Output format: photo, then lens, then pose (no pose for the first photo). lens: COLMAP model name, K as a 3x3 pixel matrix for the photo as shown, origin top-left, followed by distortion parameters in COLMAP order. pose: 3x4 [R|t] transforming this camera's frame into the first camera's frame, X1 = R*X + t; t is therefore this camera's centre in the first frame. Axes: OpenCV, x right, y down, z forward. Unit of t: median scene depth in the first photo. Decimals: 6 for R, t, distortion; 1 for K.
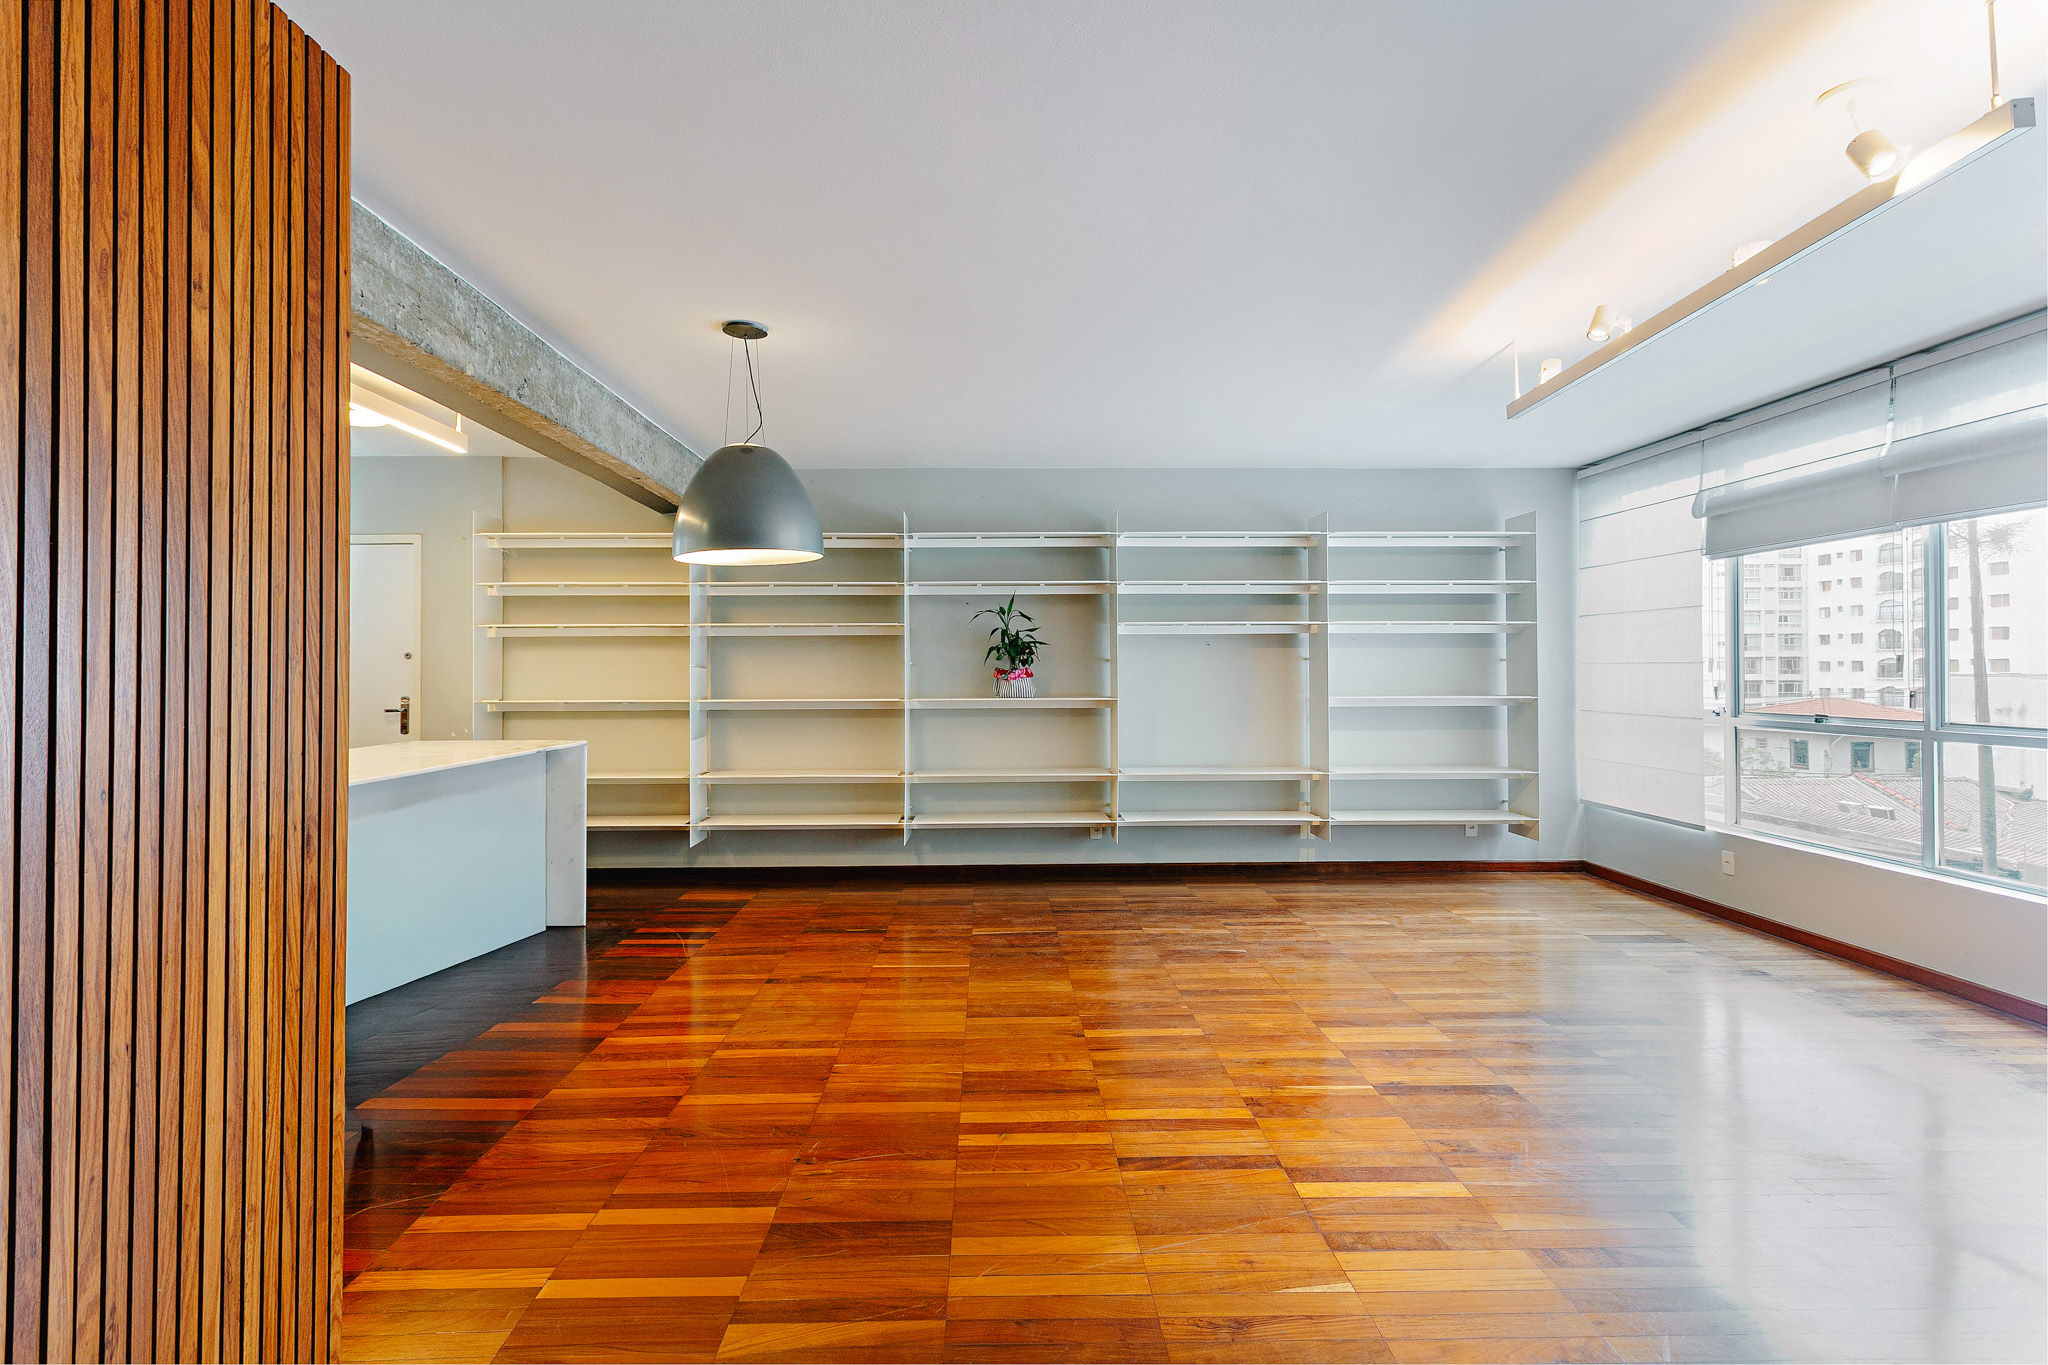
lens RADIAL K [[991.9, 0, 1004.9], [0, 991.9, 666.1], [0, 0, 1]] dist [0.001882, 0.000290]
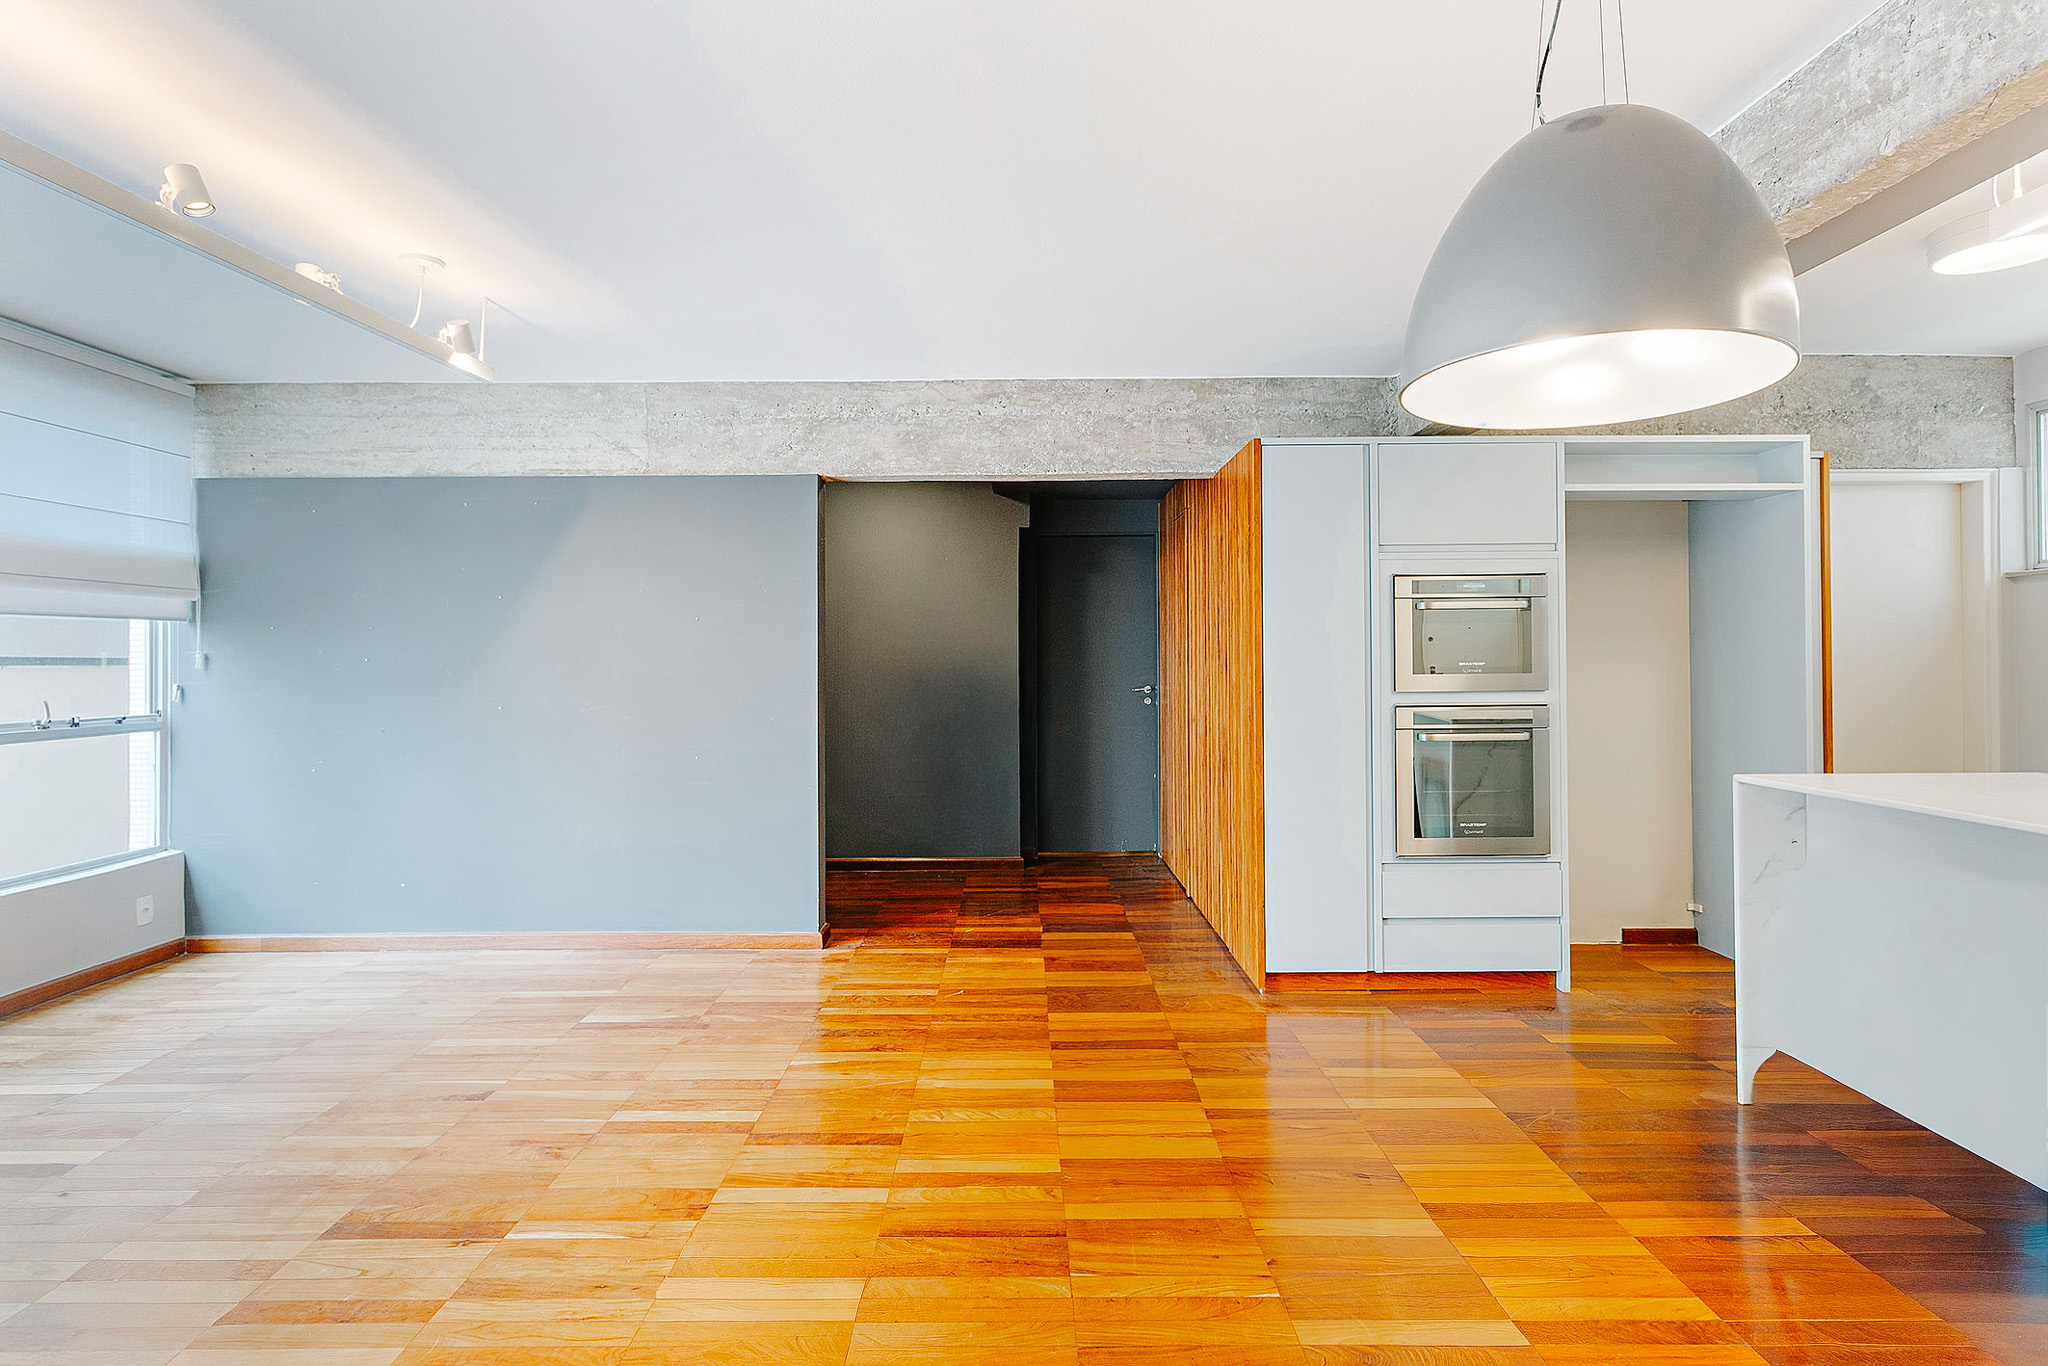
lens RADIAL K [[991.9, 0, 1004.9], [0, 991.9, 666.6], [0, 0, 1]] dist [0.001882, 0.000290]
pose [[-0.999530, 0.007768, 0.029648, -0.013351], [0.007873, 0.999963, 0.003436, 0.003824], [-0.029620, 0.003668, -0.999555, 1.030498]]
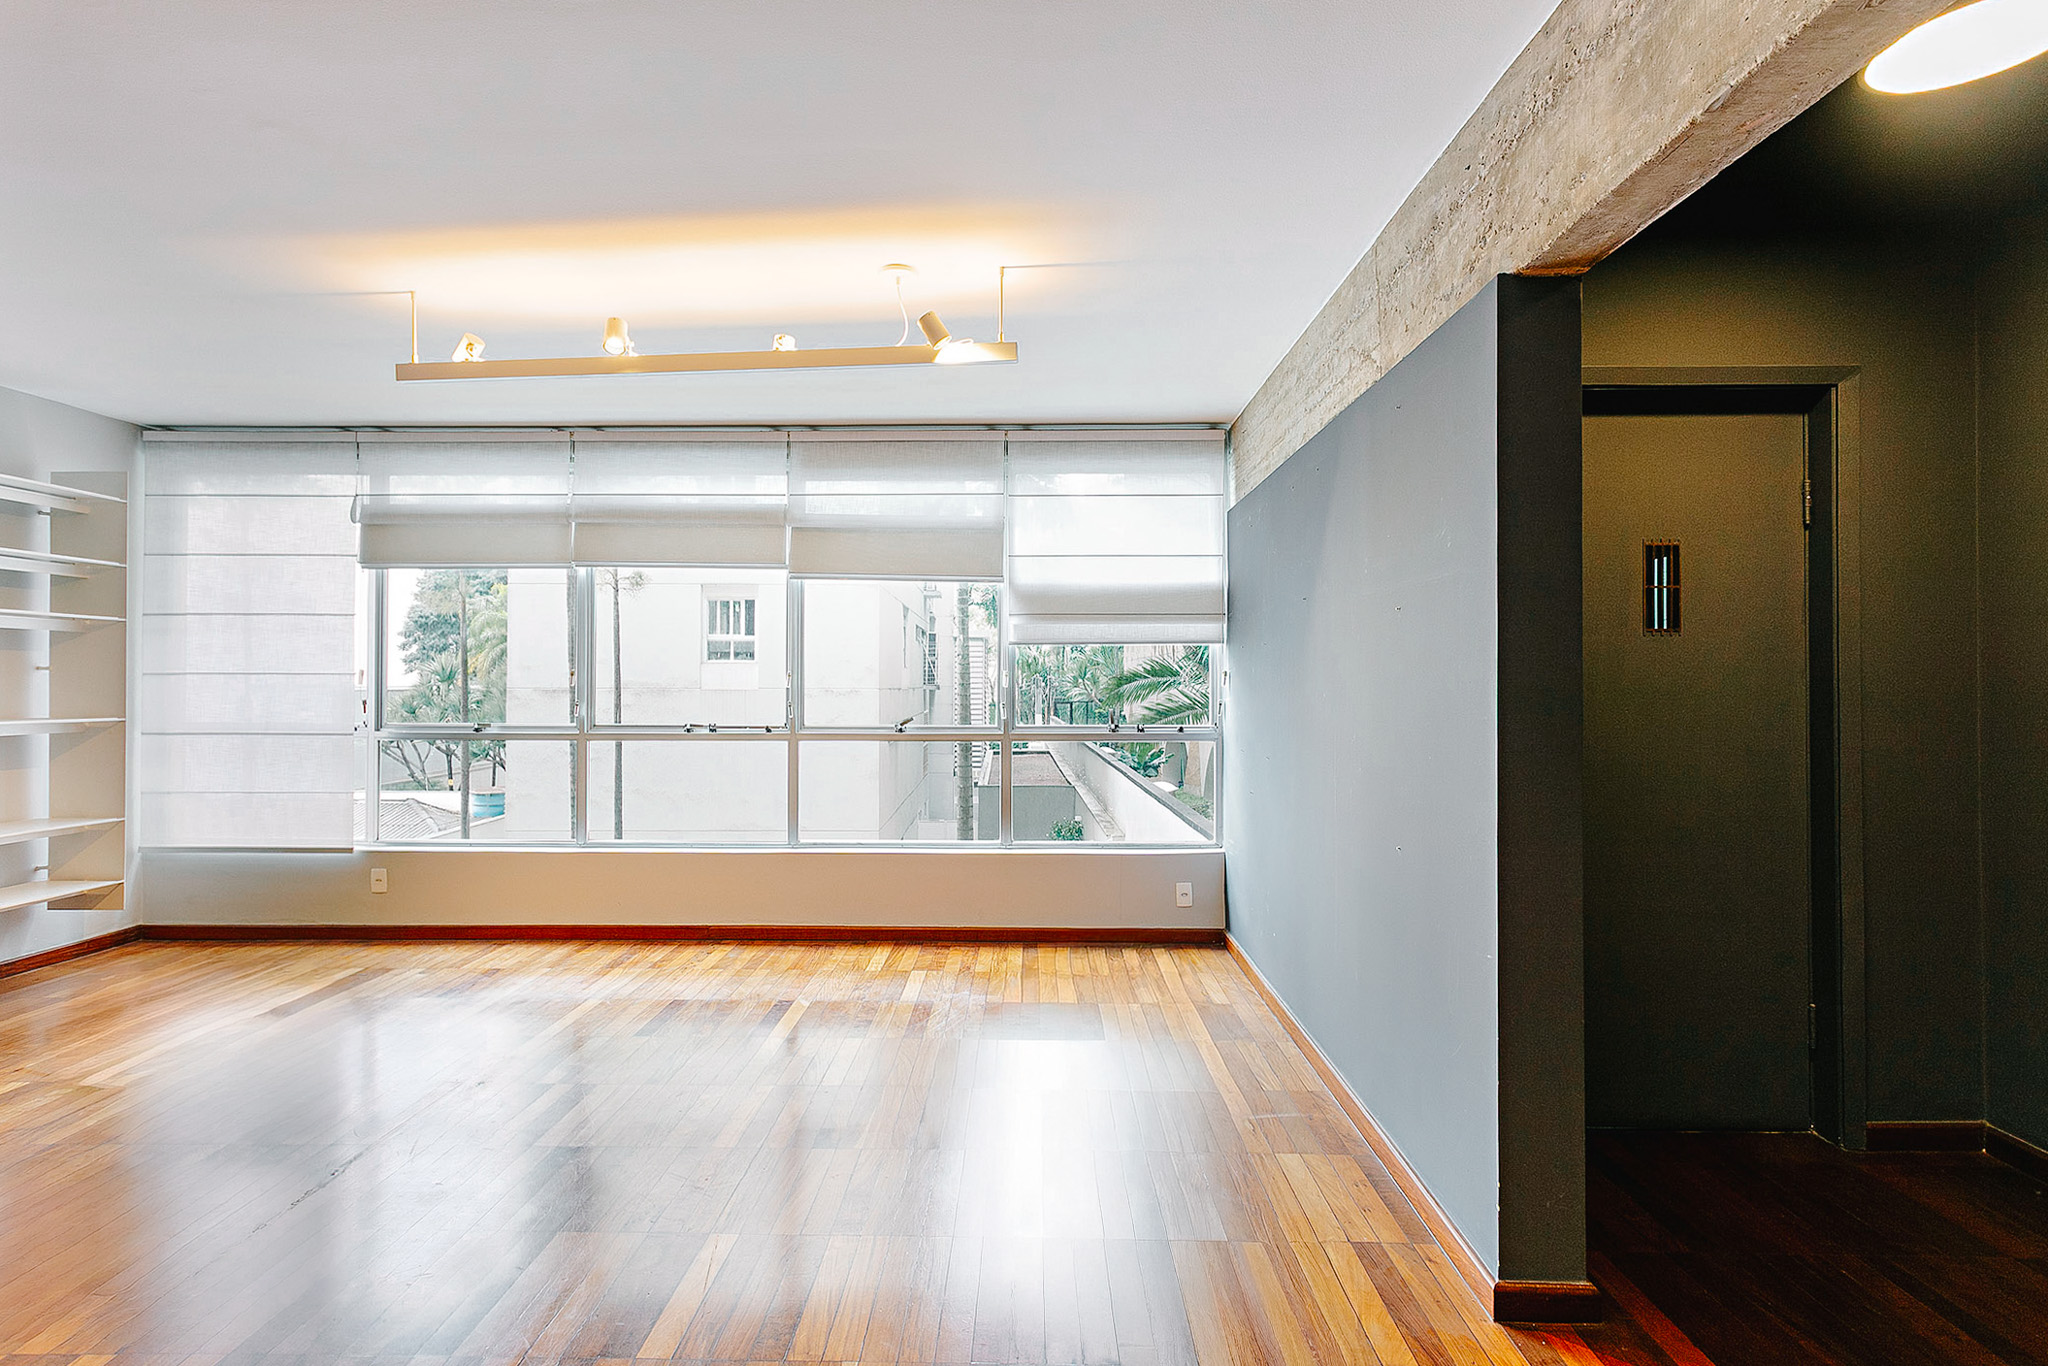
lens RADIAL K [[985.2, 0, 1029.5], [0, 985.2, 675.5], [0, 0, 1]] dist [0.003715, 0.000697]
pose [[0.018008, 0.011808, 0.999768, -0.229579], [-0.005186, 0.999918, -0.011716, 0.004206], [-0.999824, -0.004974, 0.018067, 0.338776]]
